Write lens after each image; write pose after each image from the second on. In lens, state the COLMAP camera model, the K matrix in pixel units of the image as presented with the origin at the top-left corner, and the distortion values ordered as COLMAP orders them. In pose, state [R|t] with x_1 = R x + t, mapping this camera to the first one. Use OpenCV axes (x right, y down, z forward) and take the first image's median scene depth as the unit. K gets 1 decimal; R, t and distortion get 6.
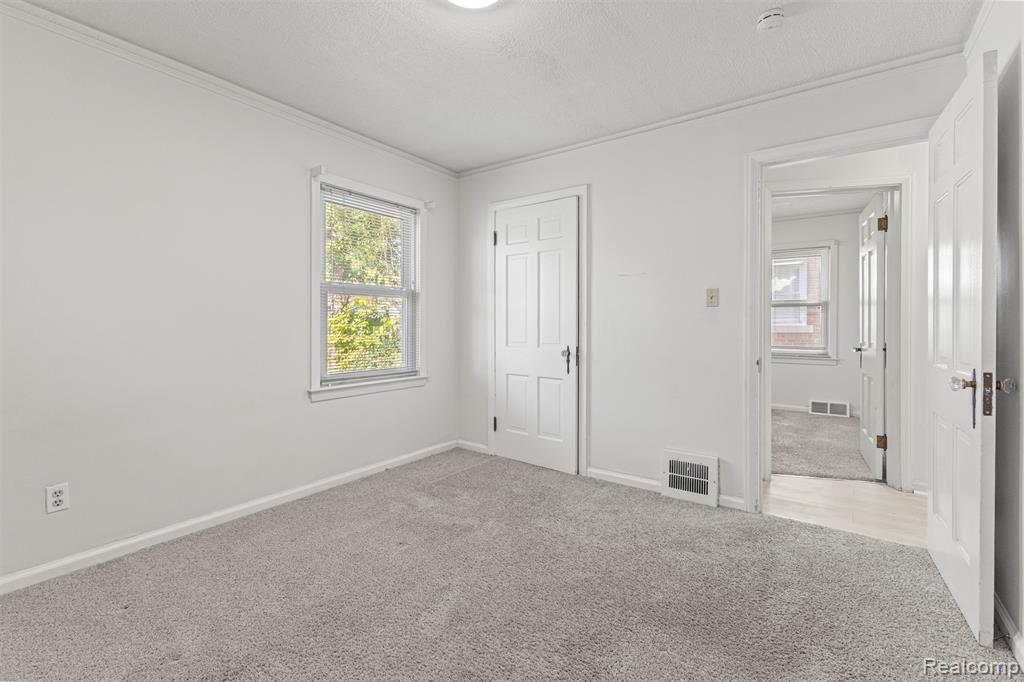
lens RADIAL K [[442.9, 0, 516.2], [0, 442.9, 339.2], [0, 0, 1]] dist [0.002991, -0.000092]
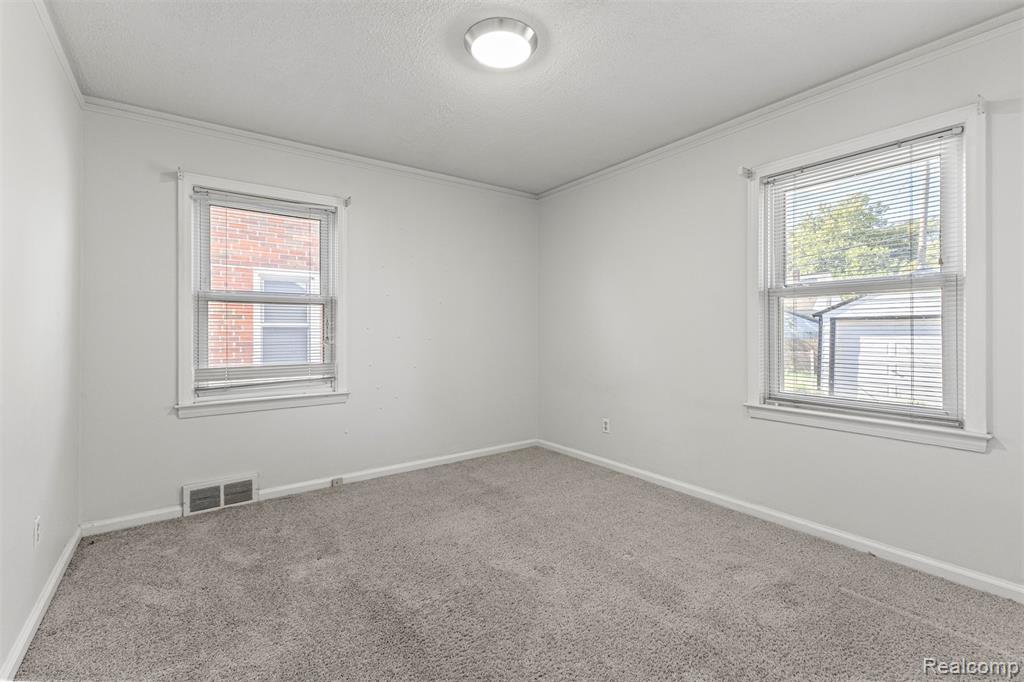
lens RADIAL K [[442.9, 0, 516.2], [0, 442.9, 339.2], [0, 0, 1]] dist [0.002991, -0.000092]
pose [[-0.318488, 0.011317, -0.947859, 0.586524], [-0.033090, 0.999187, 0.023049, -0.028284], [0.947349, 0.038705, -0.317855, 0.818910]]
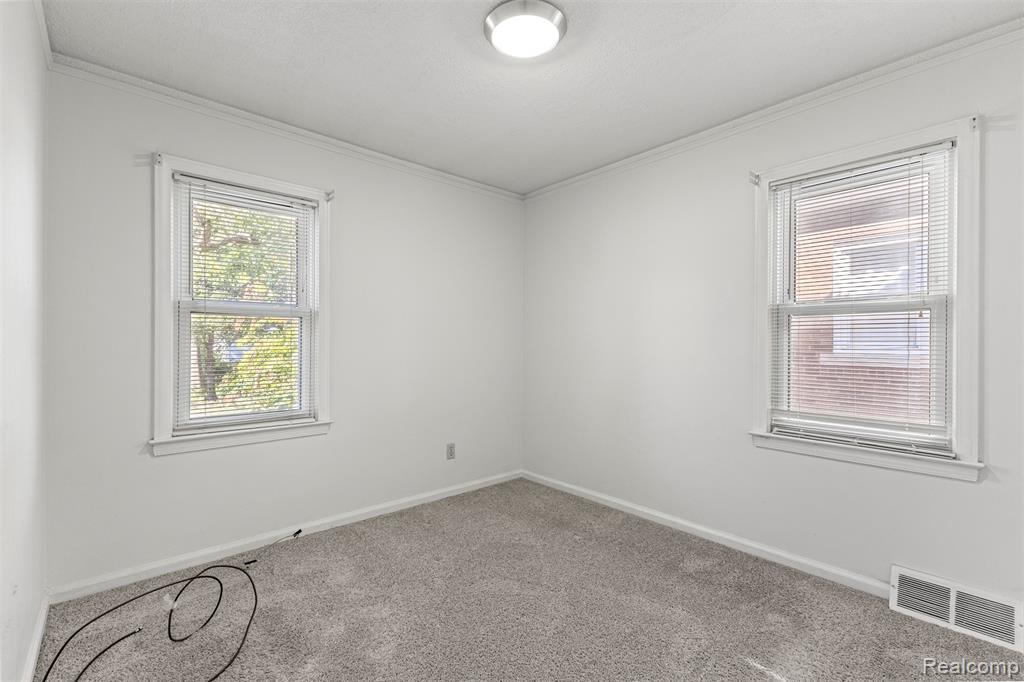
lens RADIAL K [[440.1, 0, 493.7], [0, 440.1, 360.0], [0, 0, 1]] dist [0.042255, -0.021130]
pose [[0.971452, 0.001462, -0.237231, 0.315119], [-0.004334, 0.999924, -0.011584, -0.020810], [0.237196, 0.012282, 0.971384, 0.411413]]
